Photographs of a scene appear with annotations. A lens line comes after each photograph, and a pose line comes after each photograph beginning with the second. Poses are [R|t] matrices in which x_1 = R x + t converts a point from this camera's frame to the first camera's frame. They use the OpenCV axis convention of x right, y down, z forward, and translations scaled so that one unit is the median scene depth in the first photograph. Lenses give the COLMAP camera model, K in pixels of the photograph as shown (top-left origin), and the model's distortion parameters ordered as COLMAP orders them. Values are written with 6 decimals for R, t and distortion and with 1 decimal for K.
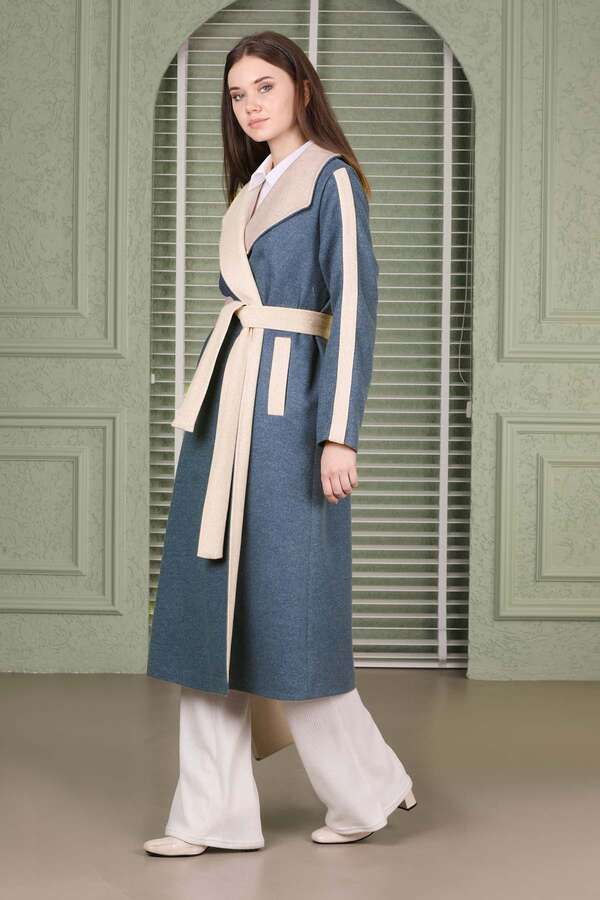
lens RADIAL K [[2800.5, 0, 300.6], [0, 2800.5, 452.4], [0, 0, 1]] dist [-0.187637, 0.000000]
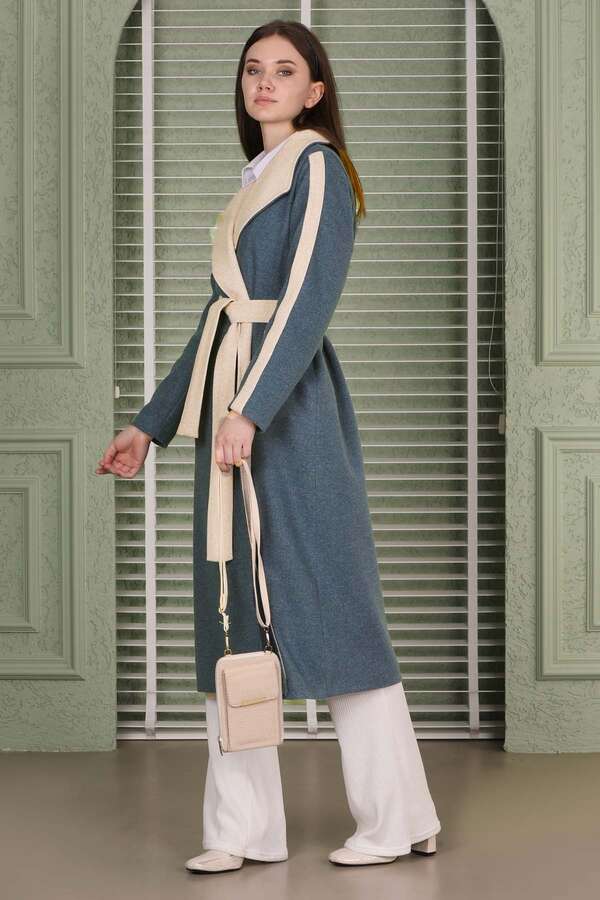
lens RADIAL K [[2800.5, 0, 326.1], [0, 2800.5, 399.5], [0, 0, 1]] dist [-0.187637, 0.000000]
pose [[0.999898, -0.014155, -0.001896, 0.010152], [0.014110, 0.999650, -0.022388, -0.004937], [0.002212, 0.022359, 0.999748, 0.178106]]
